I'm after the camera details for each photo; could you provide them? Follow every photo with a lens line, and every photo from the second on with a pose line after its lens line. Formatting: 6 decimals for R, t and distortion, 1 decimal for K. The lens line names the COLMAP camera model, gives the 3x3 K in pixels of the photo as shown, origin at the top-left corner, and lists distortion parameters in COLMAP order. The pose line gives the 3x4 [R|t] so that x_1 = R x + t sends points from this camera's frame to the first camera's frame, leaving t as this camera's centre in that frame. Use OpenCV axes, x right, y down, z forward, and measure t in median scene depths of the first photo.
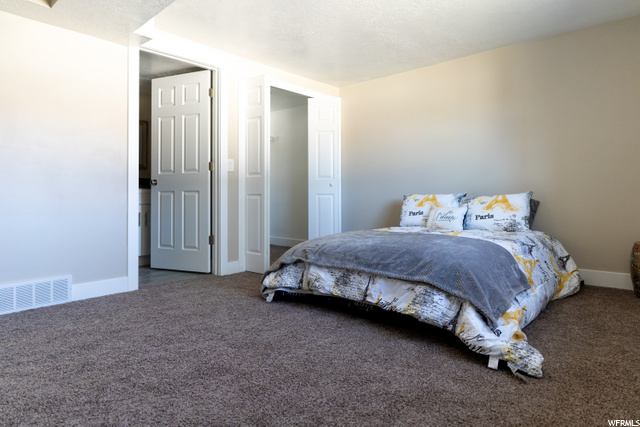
lens RADIAL K [[372.4, 0, 310.3], [0, 372.4, 190.1], [0, 0, 1]] dist [0.001726, 0.000169]
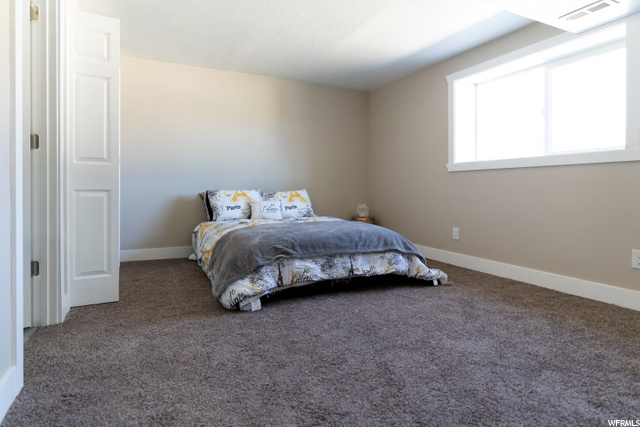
lens RADIAL K [[372.4, 0, 310.3], [0, 372.4, 190.1], [0, 0, 1]] dist [0.001726, 0.000169]
pose [[0.374603, -0.000590, 0.927185, -0.957989], [-0.018241, 0.999802, 0.008006, -0.002025], [-0.927006, -0.019912, 0.374518, 0.578905]]
